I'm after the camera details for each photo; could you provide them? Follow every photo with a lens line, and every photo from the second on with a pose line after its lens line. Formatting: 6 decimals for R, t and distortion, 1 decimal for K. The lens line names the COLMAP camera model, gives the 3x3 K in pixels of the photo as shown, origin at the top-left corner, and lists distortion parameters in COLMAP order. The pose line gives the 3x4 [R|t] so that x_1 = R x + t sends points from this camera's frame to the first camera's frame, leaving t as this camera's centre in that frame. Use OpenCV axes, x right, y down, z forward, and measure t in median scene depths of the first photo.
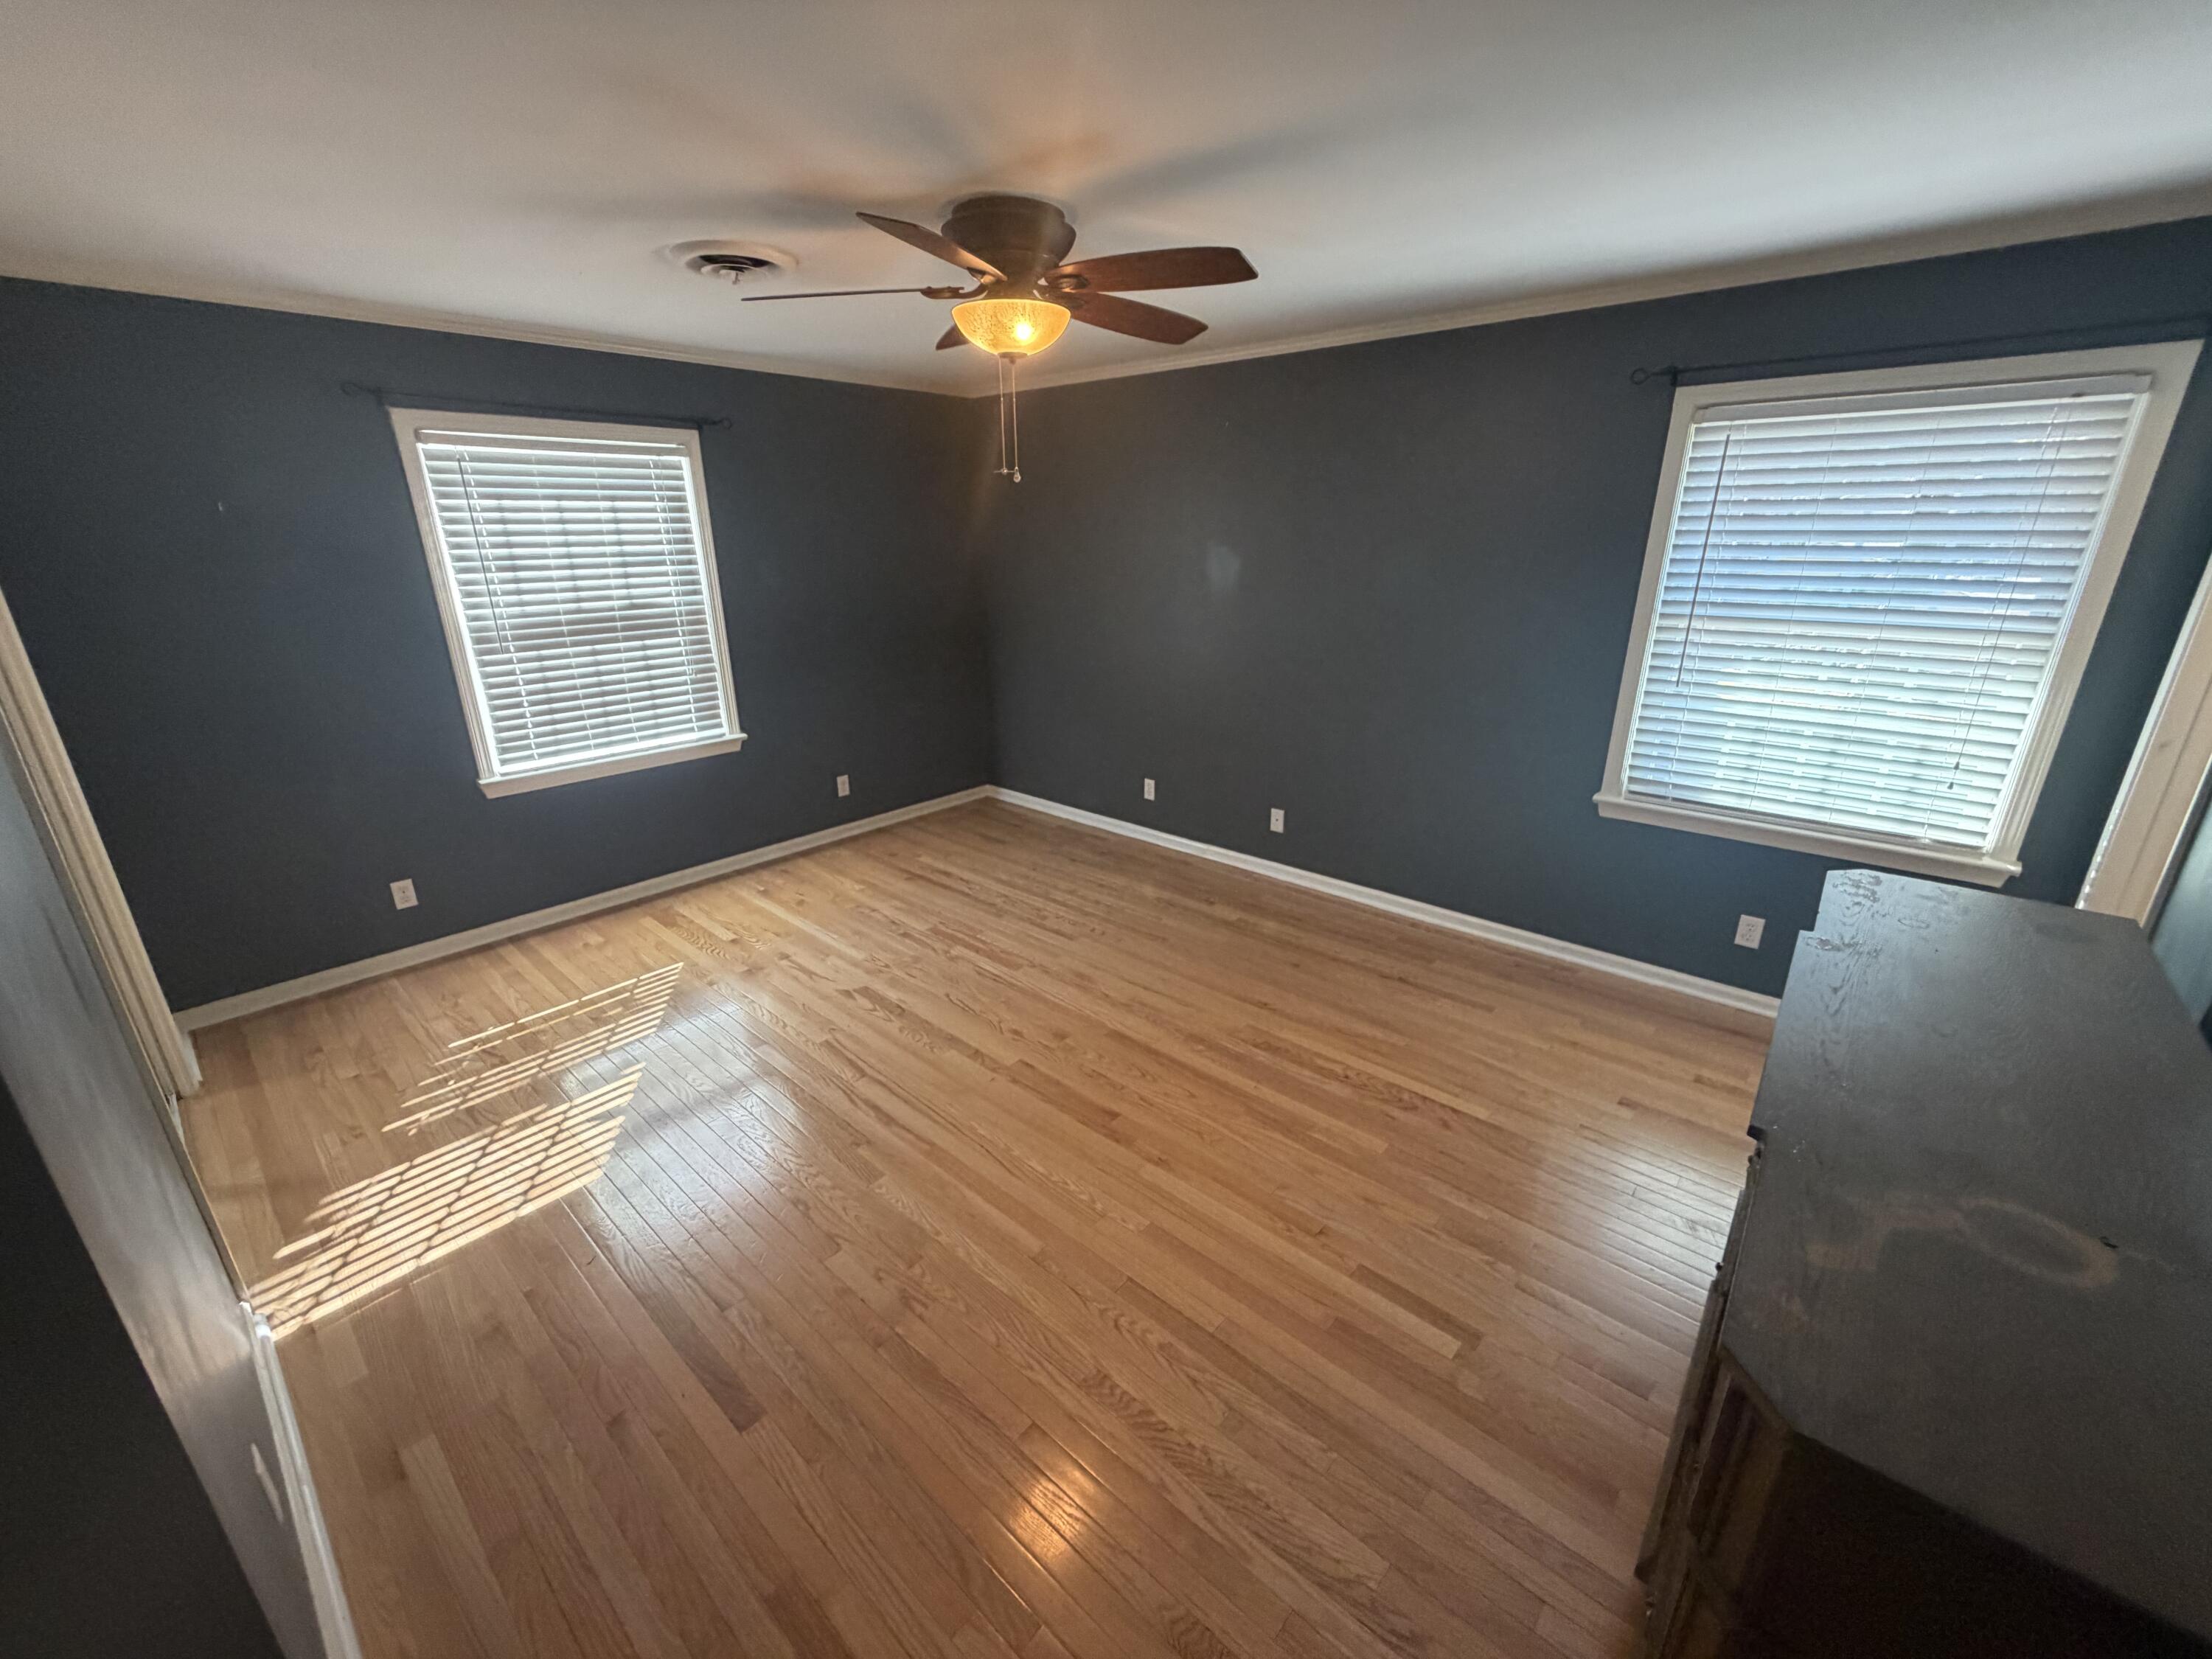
lens RADIAL K [[885.5, 0, 1100.2], [0, 885.5, 833.7], [0, 0, 1]] dist [-0.007686, 0.004115]
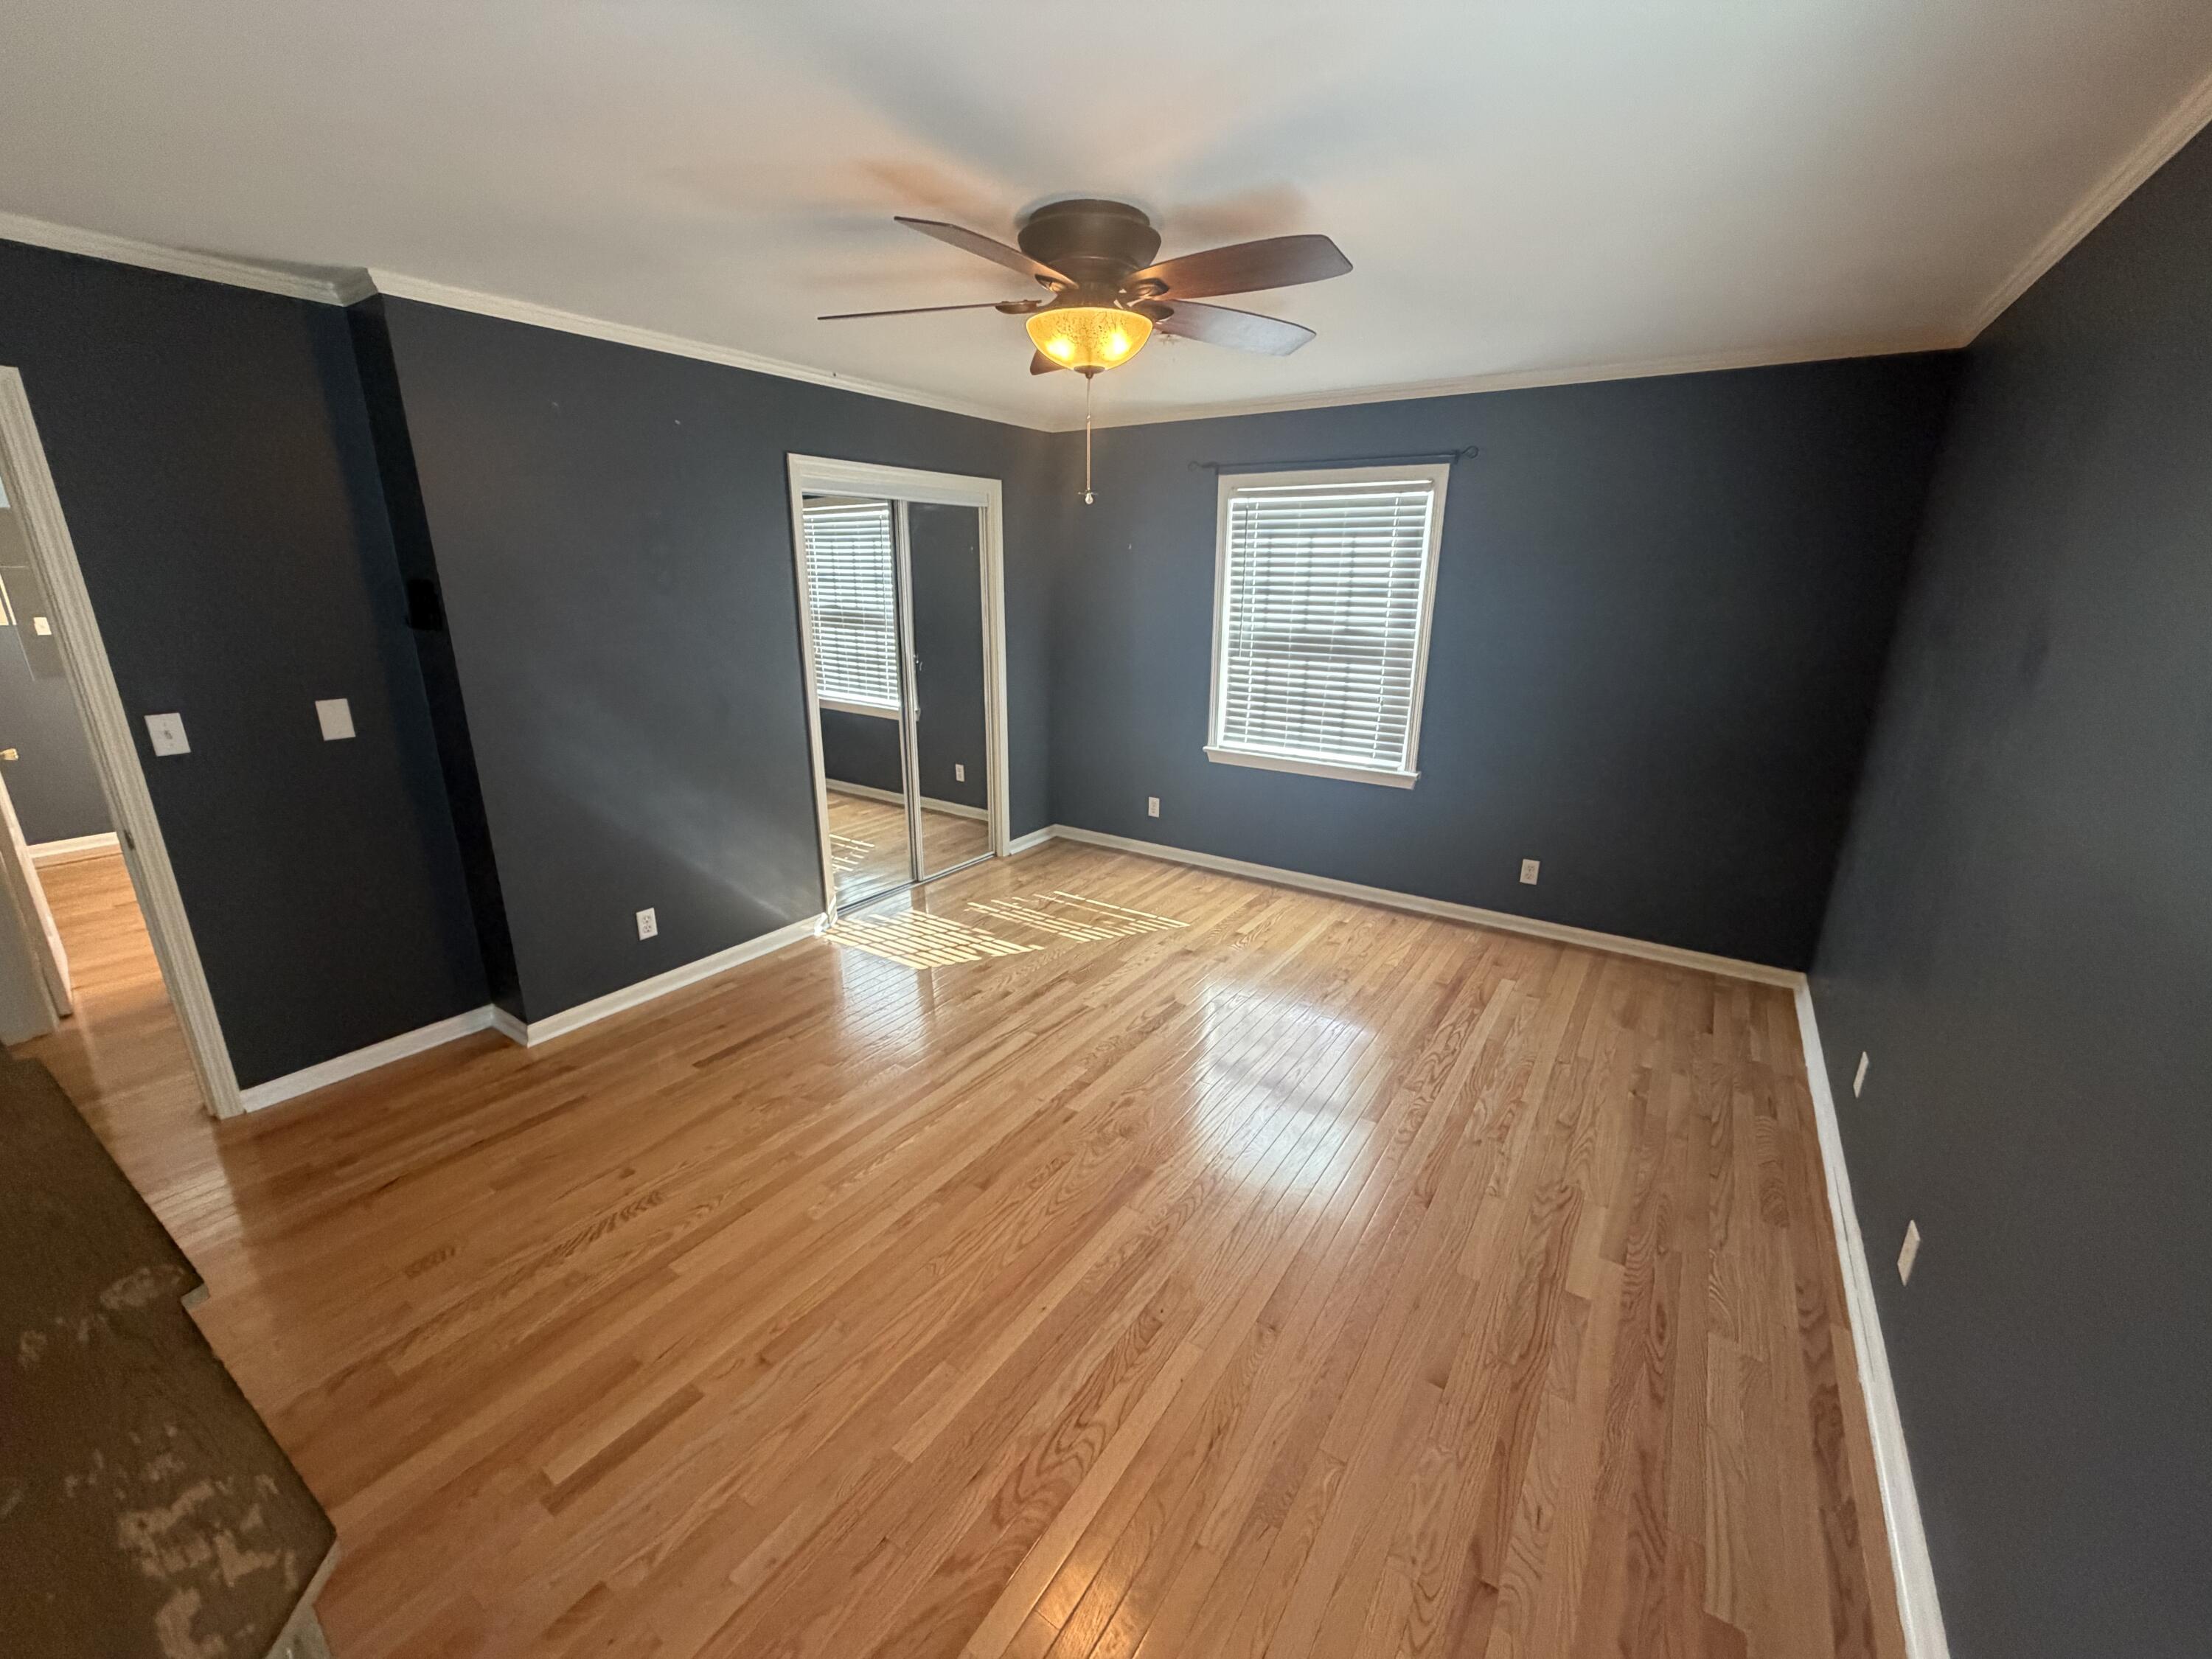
lens RADIAL K [[885.5, 0, 1111.7], [0, 885.5, 838.2], [0, 0, 1]] dist [-0.007686, 0.004115]
pose [[0.136728, 0.294189, -0.945917, 0.552209], [-0.335518, 0.912199, 0.235205, -0.187638], [0.932058, 0.285213, 0.223429, 0.566055]]
